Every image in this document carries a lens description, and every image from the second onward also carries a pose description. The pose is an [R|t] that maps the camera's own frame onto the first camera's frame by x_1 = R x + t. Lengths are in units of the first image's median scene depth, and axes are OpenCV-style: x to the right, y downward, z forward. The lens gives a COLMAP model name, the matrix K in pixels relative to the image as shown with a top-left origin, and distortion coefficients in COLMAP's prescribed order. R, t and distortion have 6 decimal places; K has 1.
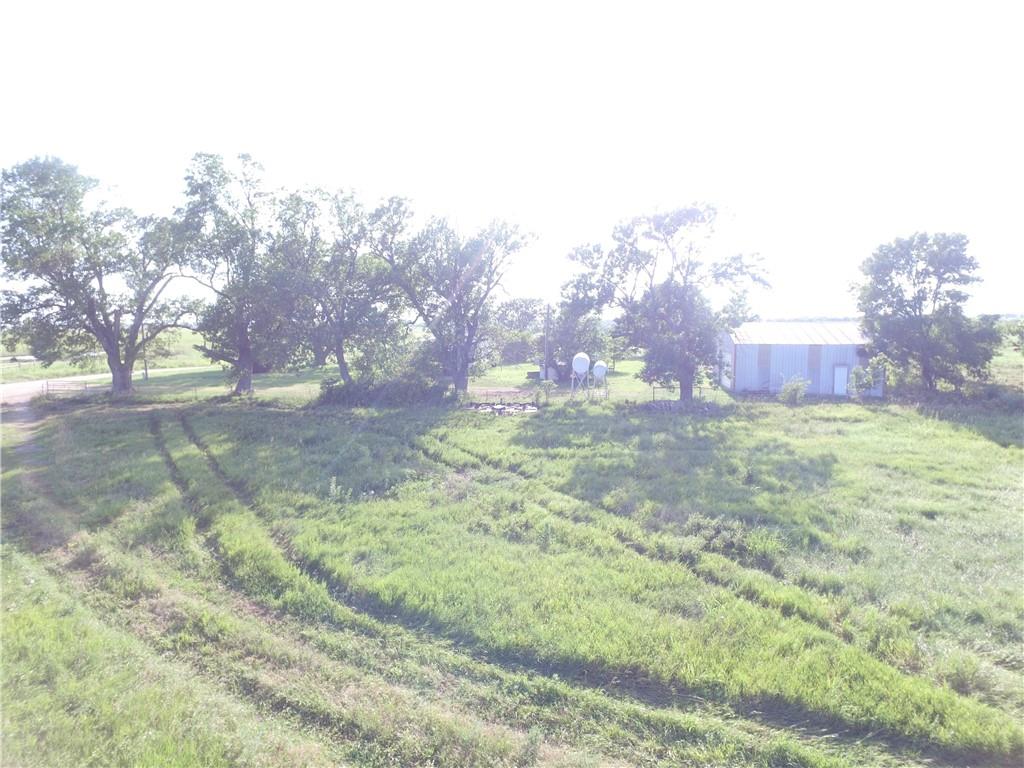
lens RADIAL K [[603.8, 0, 512.0], [0, 603.8, 385.8], [0, 0, 1]] dist [-0.024365, 0.012598]
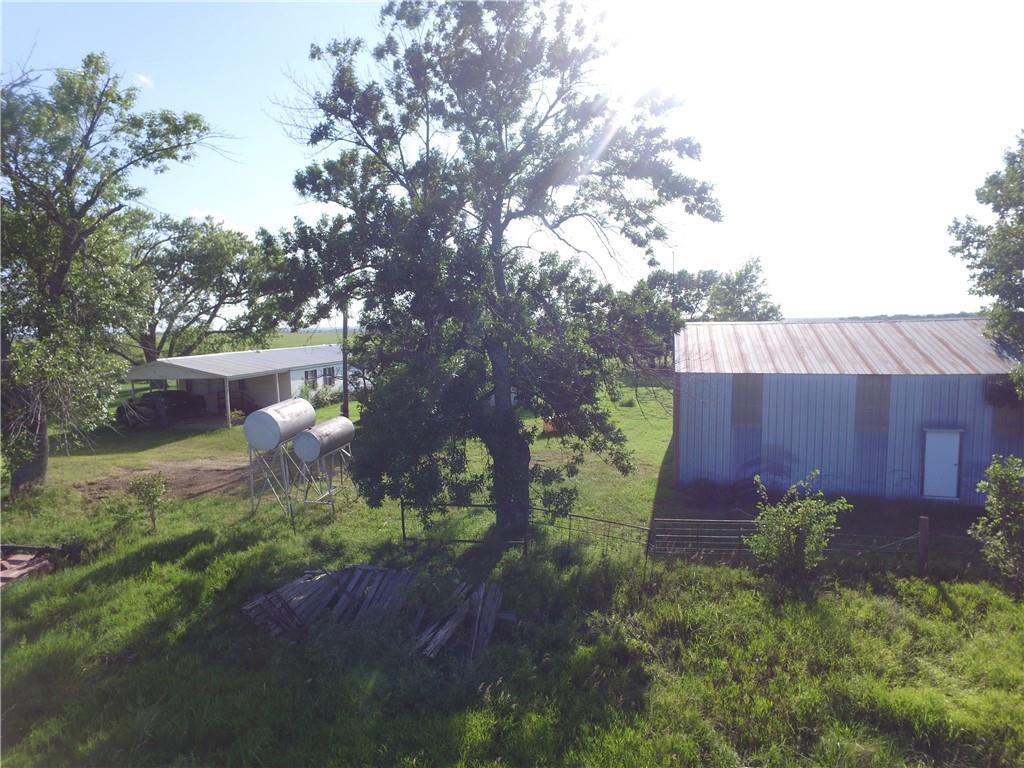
lens RADIAL K [[603.8, 0, 511.8], [0, 603.8, 381.0], [0, 0, 1]] dist [-0.024365, 0.012598]
pose [[0.994845, 0.001395, -0.101399, 0.300185], [-0.002337, 0.999955, -0.009172, -0.059885], [0.101382, 0.009361, 0.994804, 0.568188]]
